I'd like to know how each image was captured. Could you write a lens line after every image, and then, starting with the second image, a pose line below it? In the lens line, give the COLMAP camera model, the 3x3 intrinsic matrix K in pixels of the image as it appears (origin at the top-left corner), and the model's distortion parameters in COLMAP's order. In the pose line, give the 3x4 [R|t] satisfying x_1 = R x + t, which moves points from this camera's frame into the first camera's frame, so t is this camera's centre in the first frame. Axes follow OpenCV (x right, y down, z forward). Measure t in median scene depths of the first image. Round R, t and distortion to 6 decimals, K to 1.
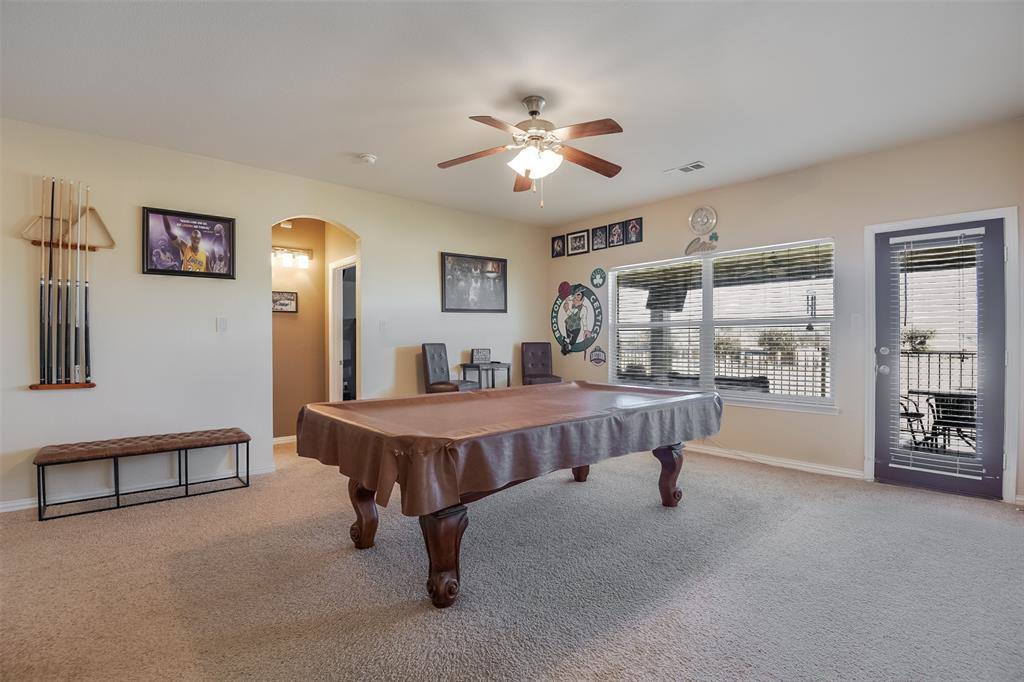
lens RADIAL K [[479.4, 0, 513.7], [0, 479.4, 341.8], [0, 0, 1]] dist [-0.042588, -0.002259]
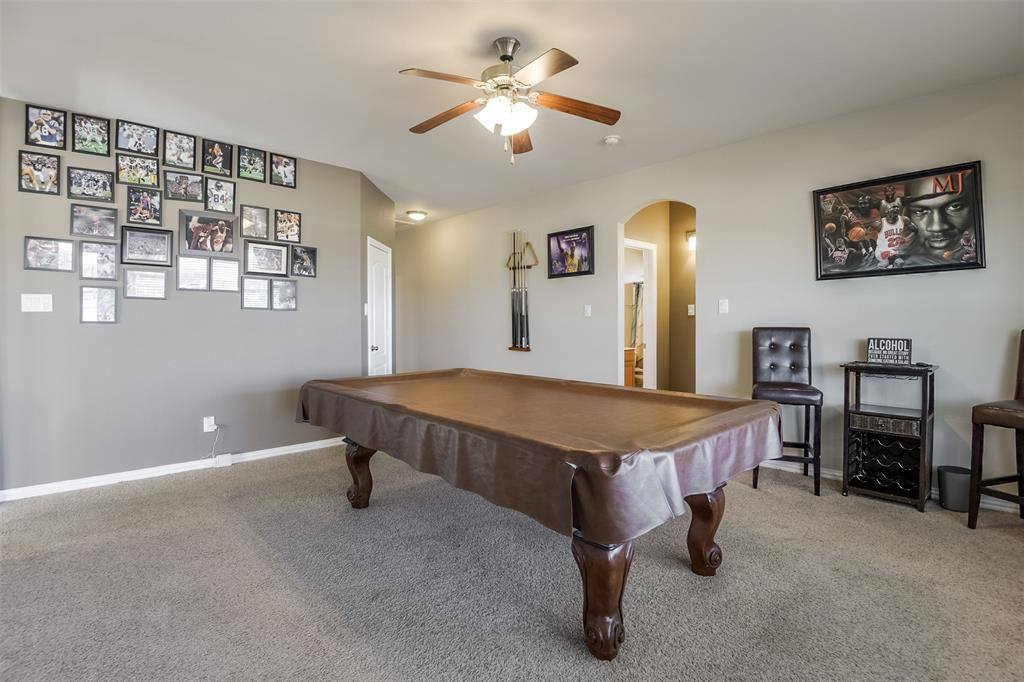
lens RADIAL K [[479.4, 0, 513.5], [0, 479.4, 334.5], [0, 0, 1]] dist [-0.042588, -0.002259]
pose [[0.022333, 0.017432, -0.999599, 0.691326], [-0.009846, 0.999803, 0.017216, 0.007840], [0.999702, 0.009458, 0.022501, 0.783120]]
